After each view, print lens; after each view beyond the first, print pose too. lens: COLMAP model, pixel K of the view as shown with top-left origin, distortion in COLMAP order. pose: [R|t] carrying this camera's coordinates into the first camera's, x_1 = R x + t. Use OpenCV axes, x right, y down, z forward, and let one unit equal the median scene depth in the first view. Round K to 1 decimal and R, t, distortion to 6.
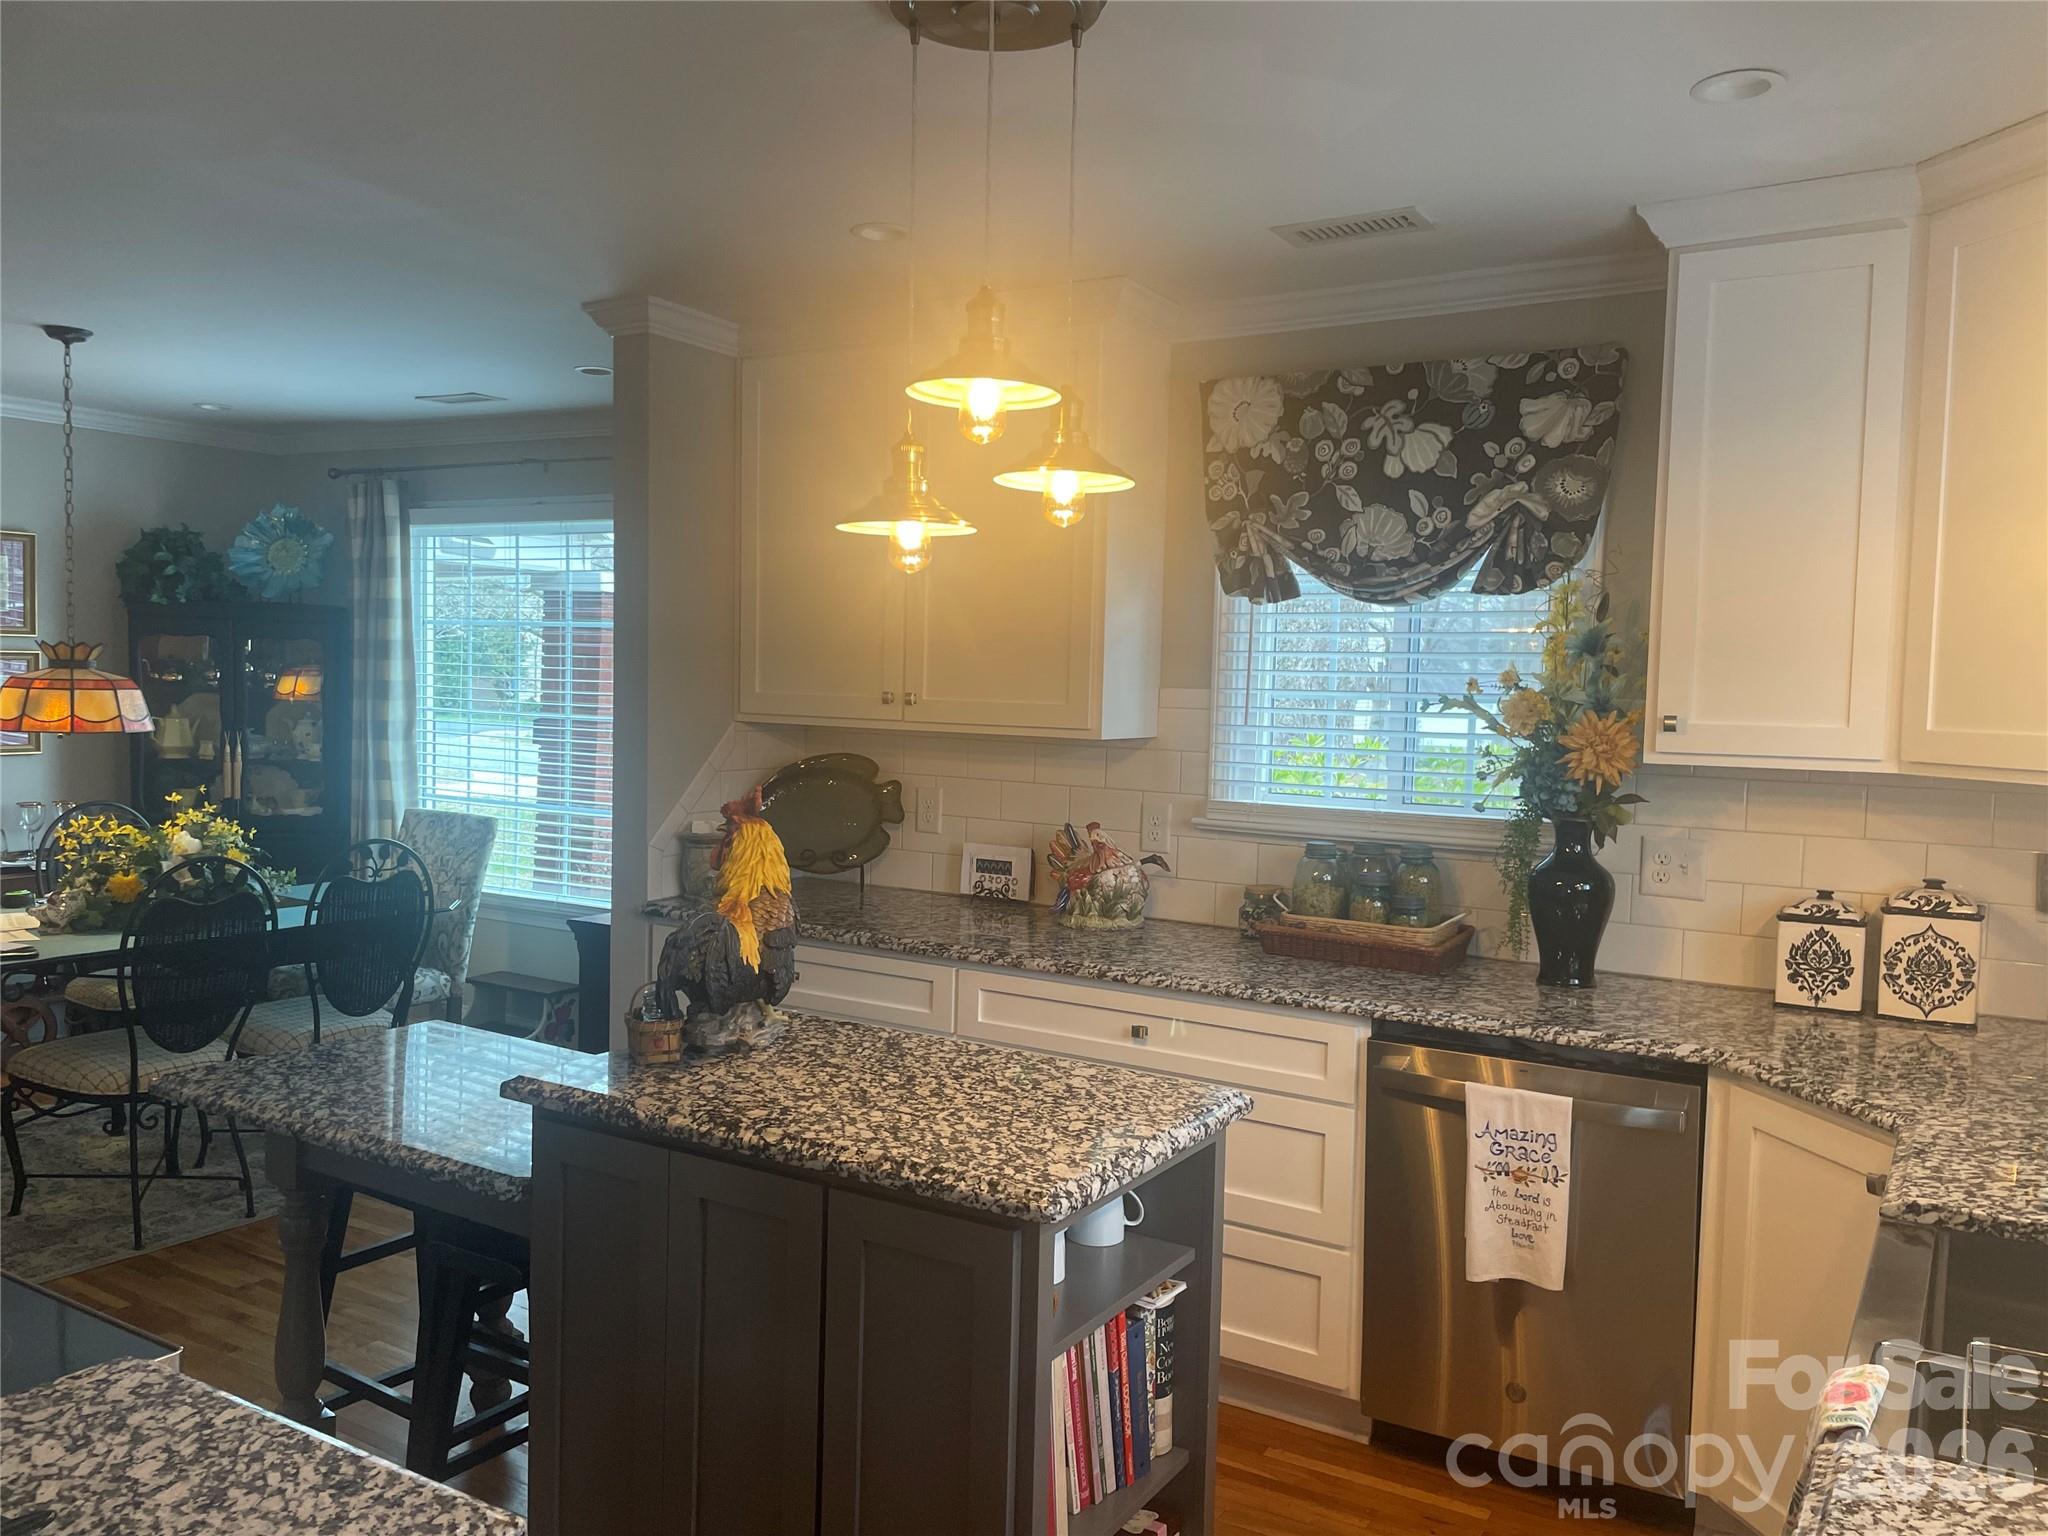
lens RADIAL K [[1538.4, 0, 1019.9], [0, 1538.4, 779.0], [0, 0, 1]] dist [0.091457, -0.125214]
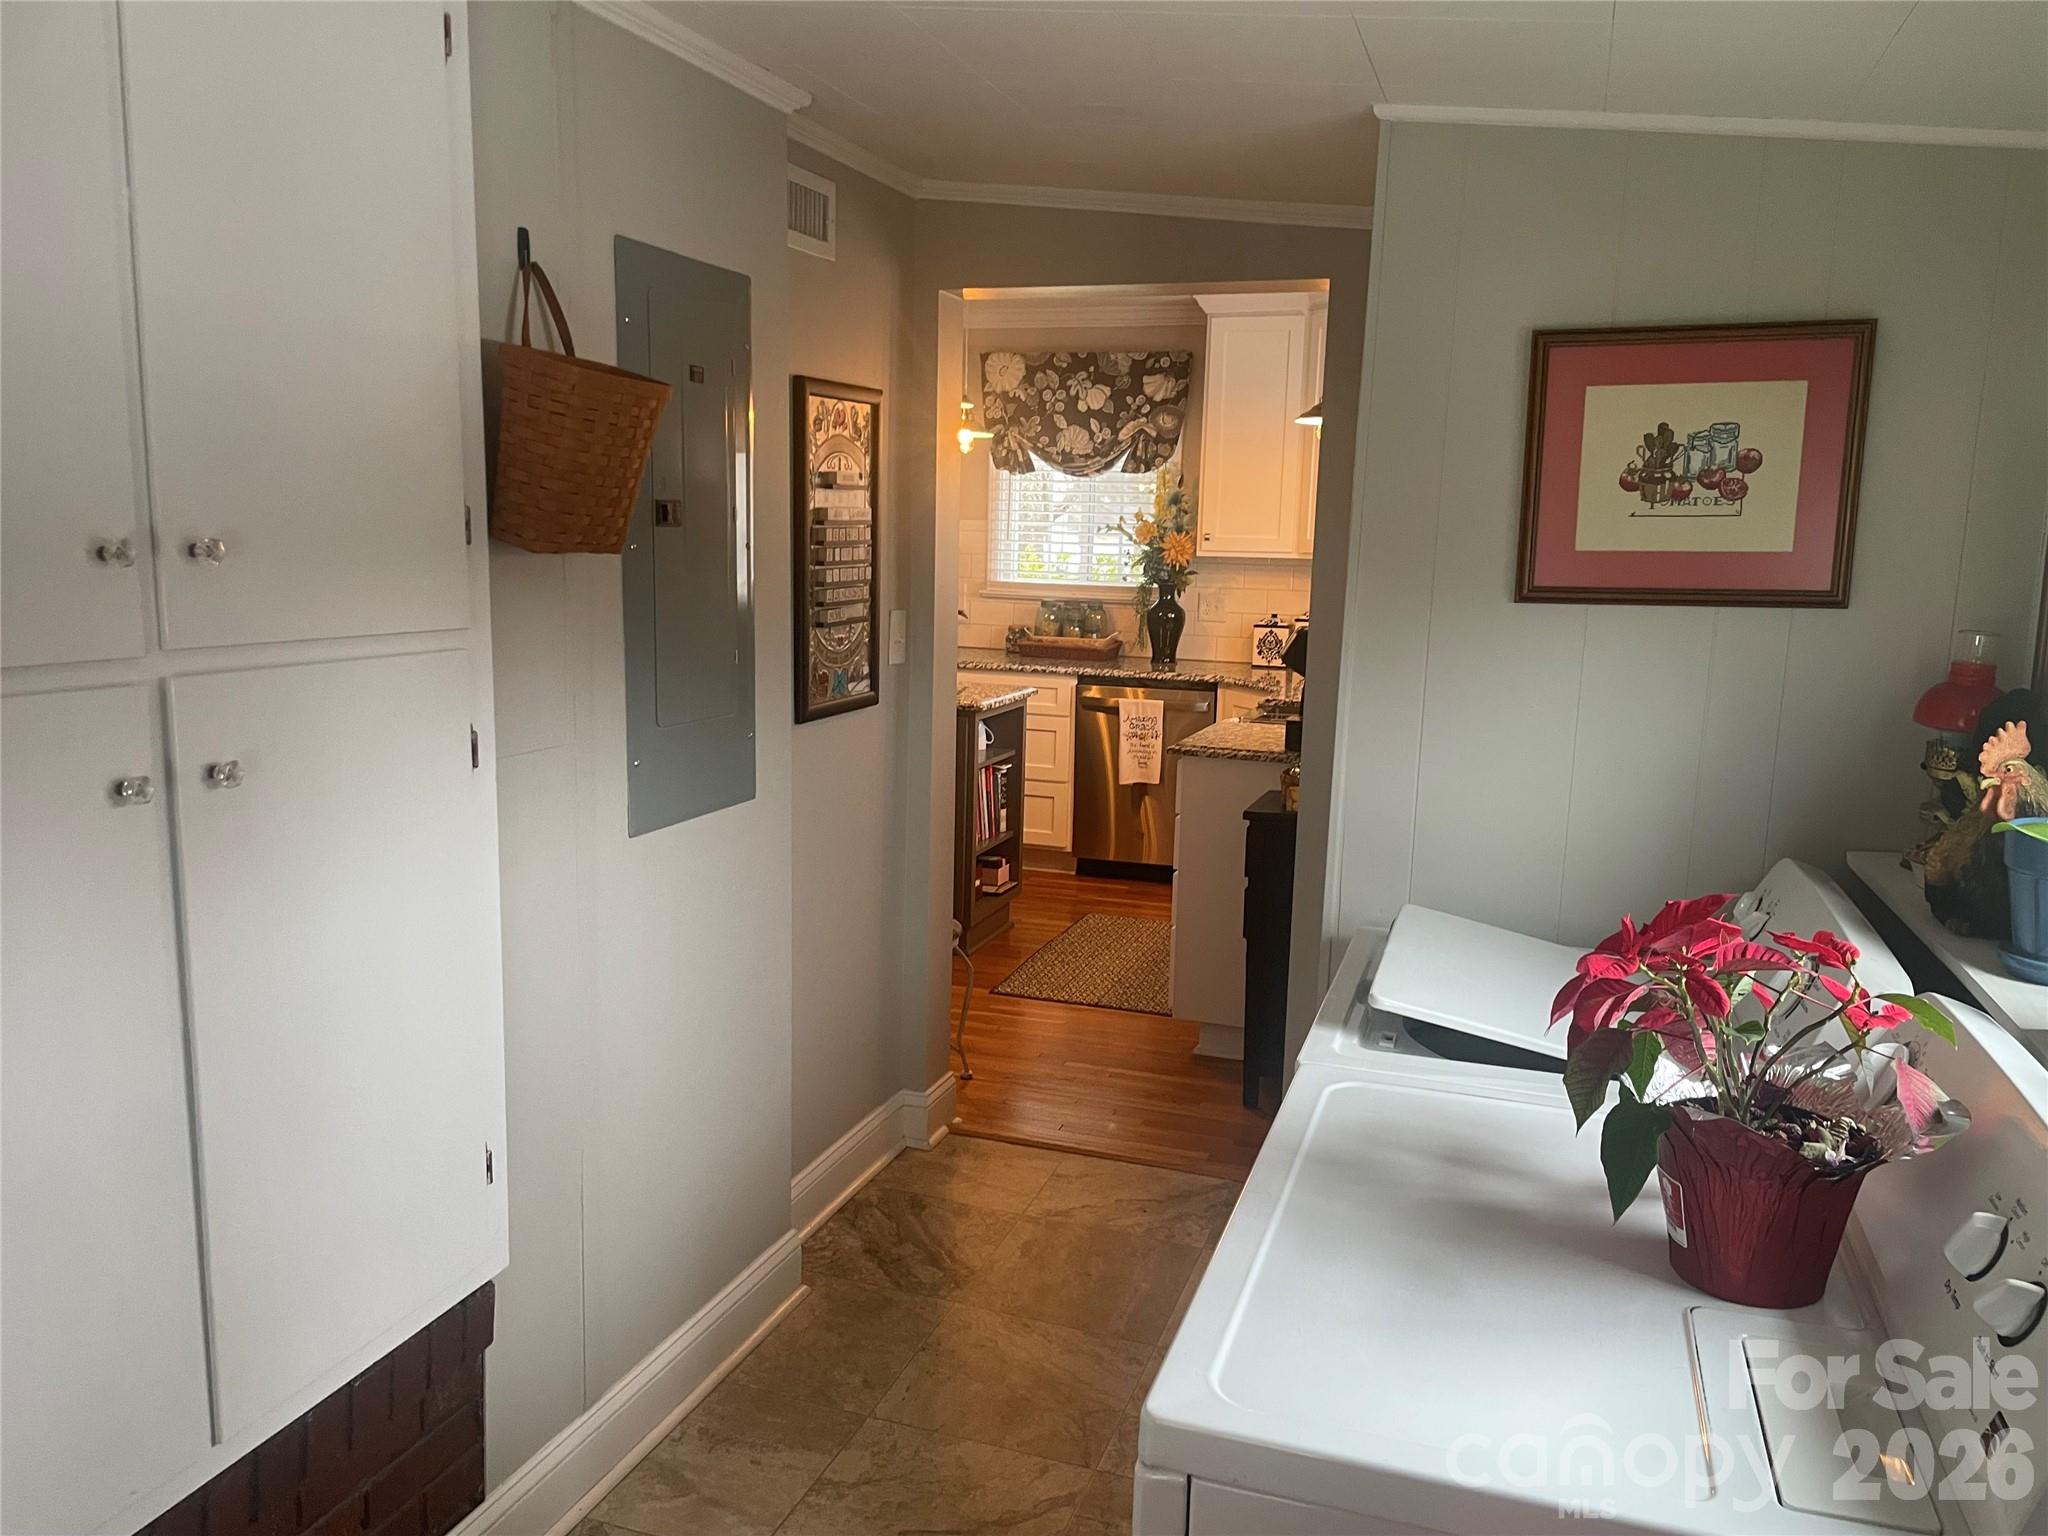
lens RADIAL K [[1538.4, 0, 1019.9], [0, 1538.4, 779.0], [0, 0, 1]] dist [0.091457, -0.125214]
pose [[0.974690, -0.033580, 0.221024, -0.296515], [0.010095, 0.994257, 0.106539, 0.061668], [-0.223333, -0.101611, 0.969432, -0.967169]]
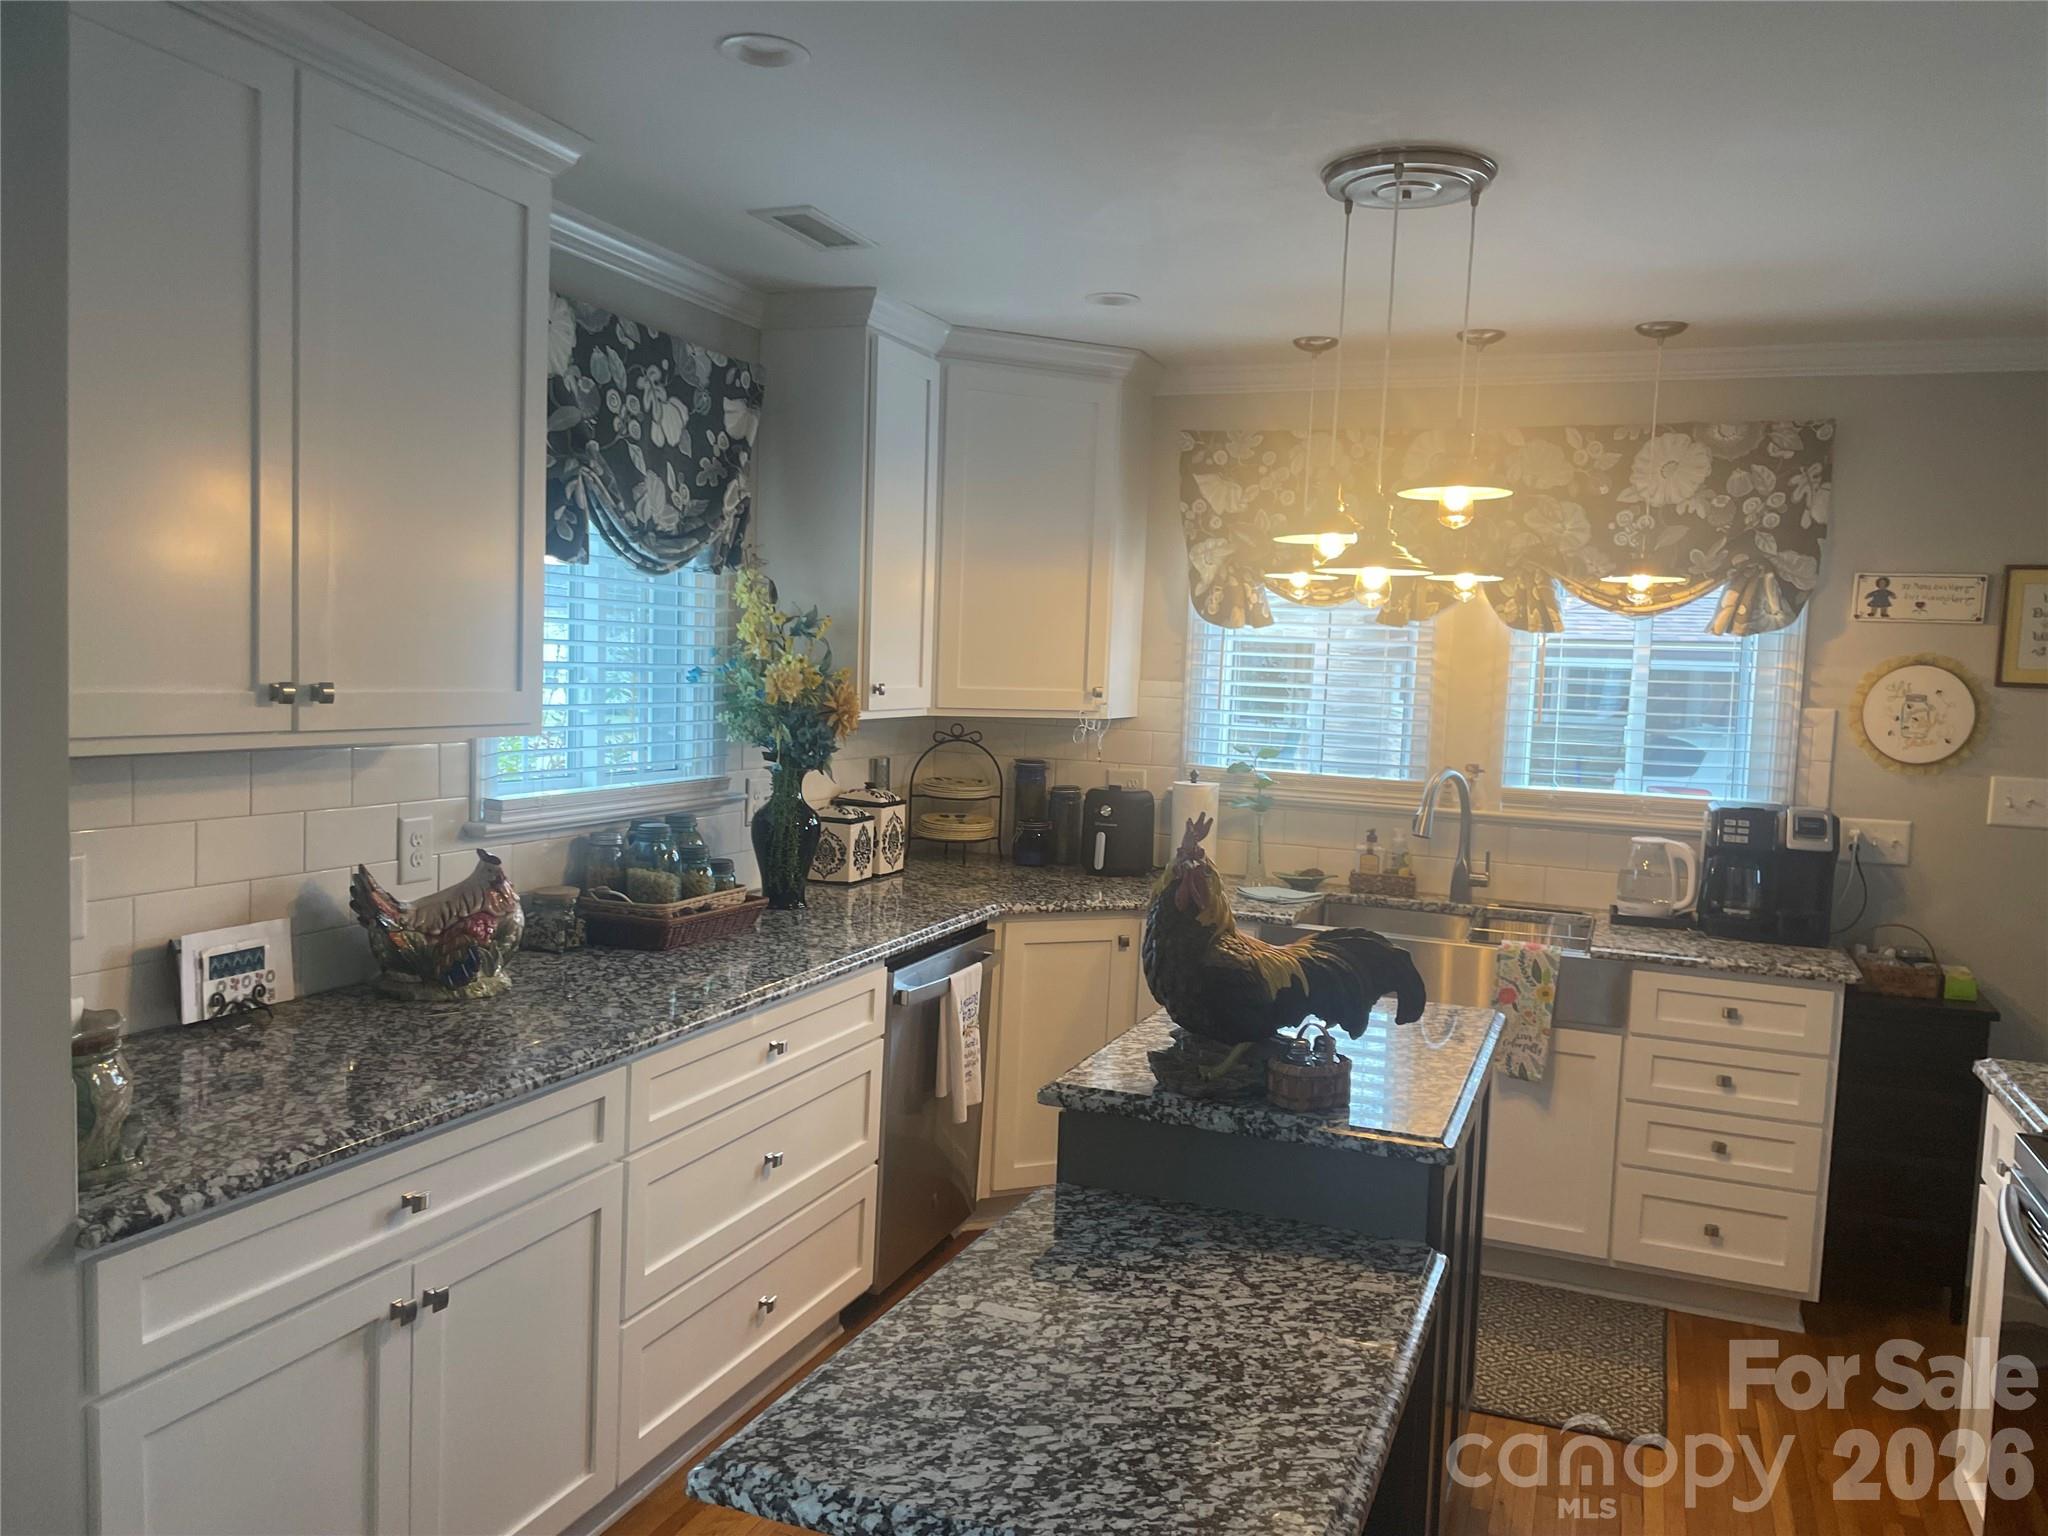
lens RADIAL K [[1538.4, 0, 1019.9], [0, 1538.4, 779.0], [0, 0, 1]] dist [0.091457, -0.125214]
pose [[-0.171946, -0.104421, 0.979556, -0.813013], [0.027372, 0.993476, 0.110710, -0.090294], [-0.984726, 0.045849, -0.167966, 0.983566]]
